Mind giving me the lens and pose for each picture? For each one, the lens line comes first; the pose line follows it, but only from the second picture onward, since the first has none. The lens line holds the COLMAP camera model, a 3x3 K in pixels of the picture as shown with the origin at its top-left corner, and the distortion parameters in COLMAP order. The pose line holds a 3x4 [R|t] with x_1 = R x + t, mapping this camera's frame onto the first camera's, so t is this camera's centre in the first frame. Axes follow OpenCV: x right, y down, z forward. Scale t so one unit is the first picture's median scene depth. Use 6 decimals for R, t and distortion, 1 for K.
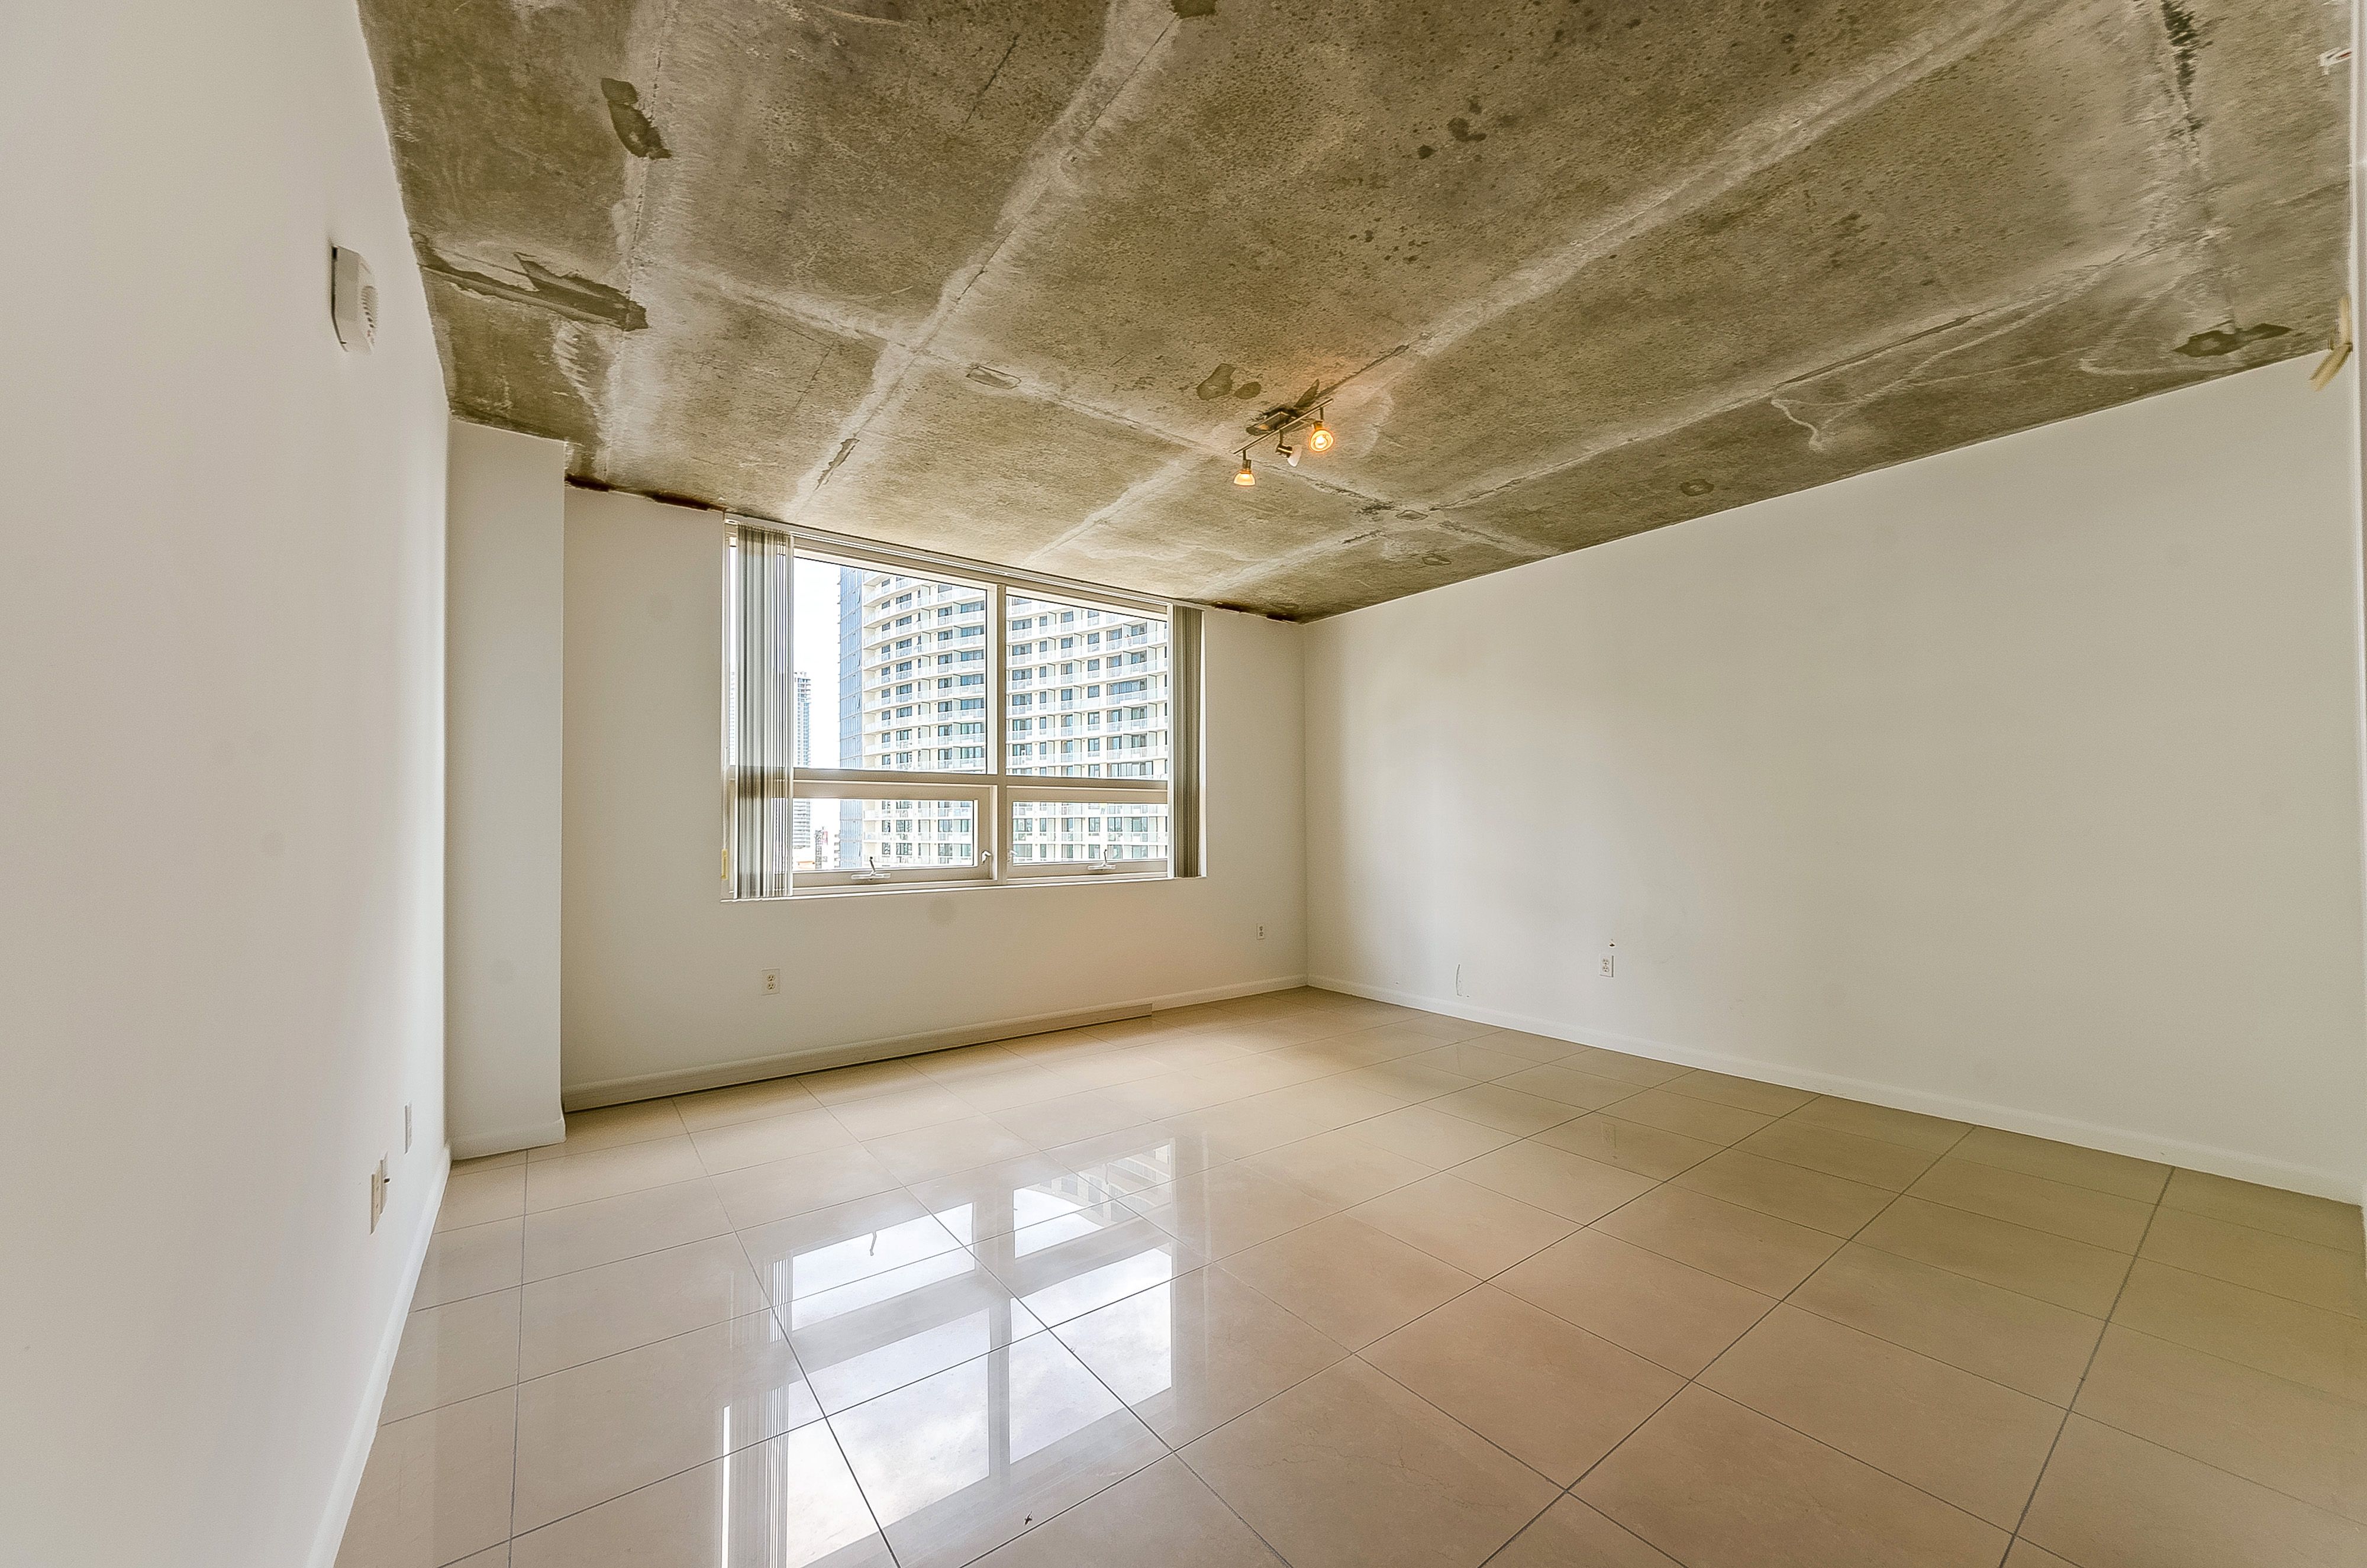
lens RADIAL K [[875.0, 0, 1181.4], [0, 875.0, 820.6], [0, 0, 1]] dist [0.000855, 0.000148]
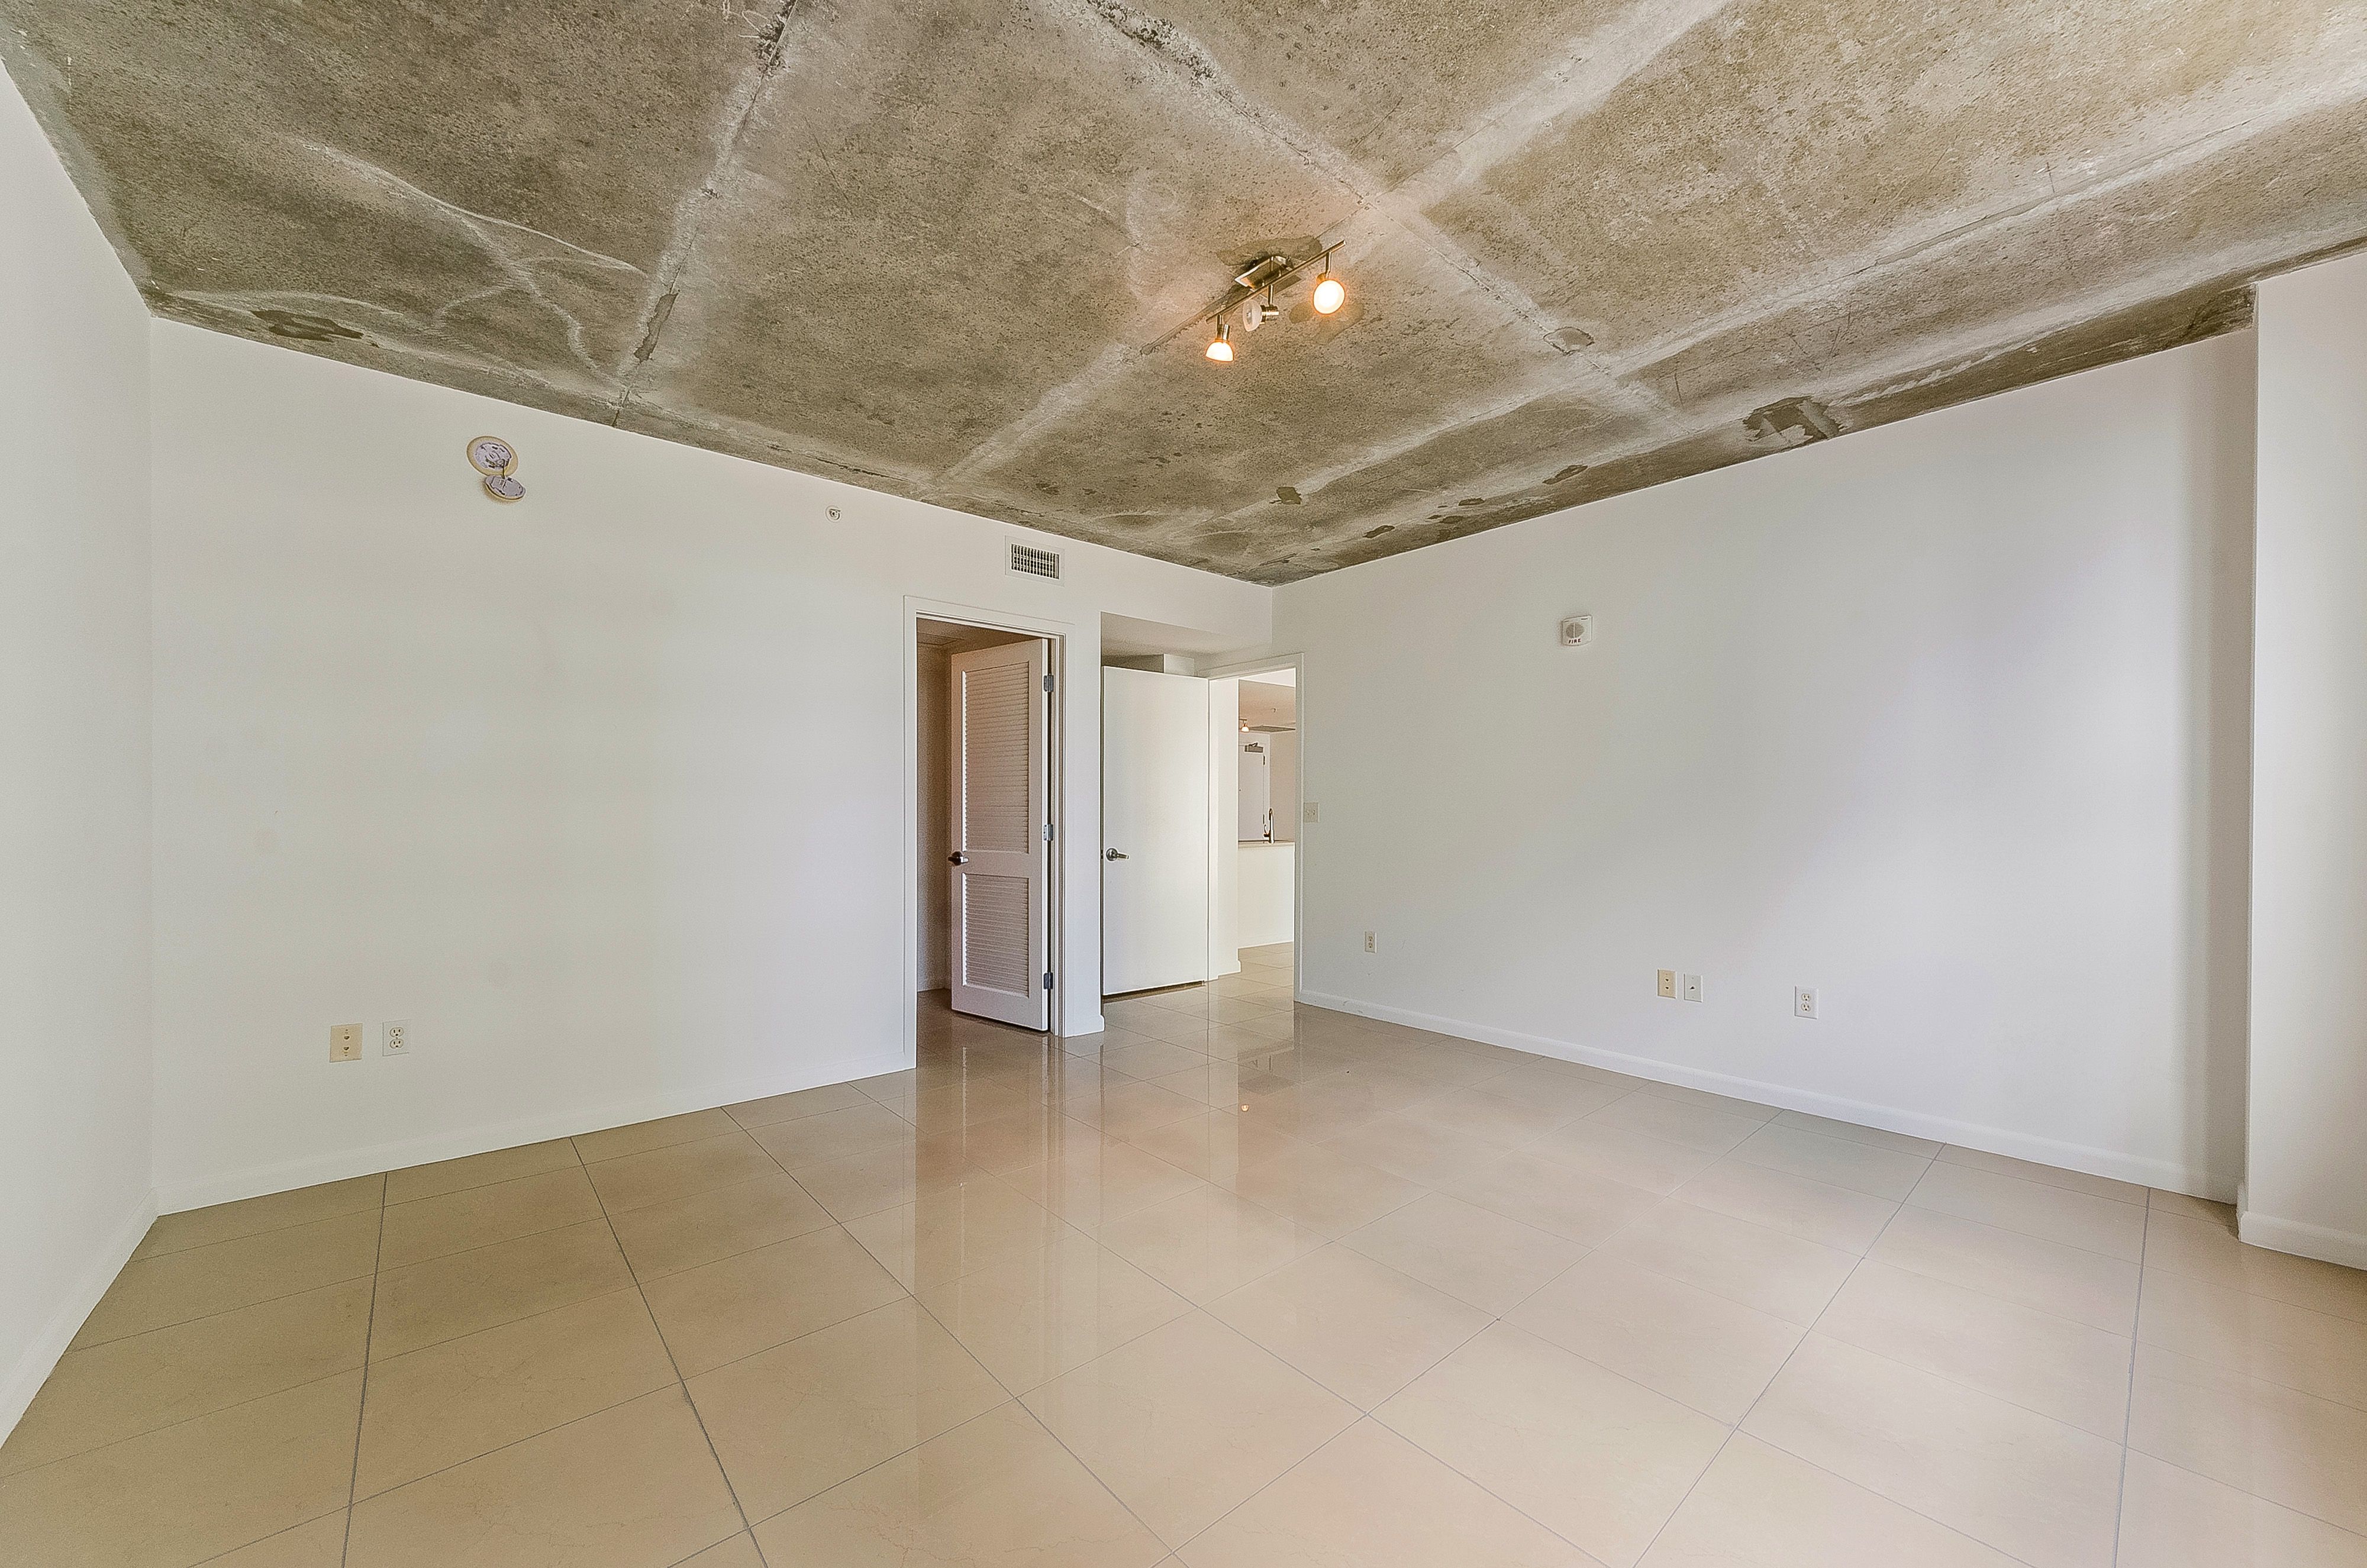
lens RADIAL K [[875.0, 0, 1181.4], [0, 875.0, 820.6], [0, 0, 1]] dist [0.000855, 0.000148]
pose [[-0.997849, 0.005857, -0.065292, 0.286603], [0.005665, 0.999979, 0.003119, 0.006271], [0.065309, 0.002742, -0.997861, 2.069139]]
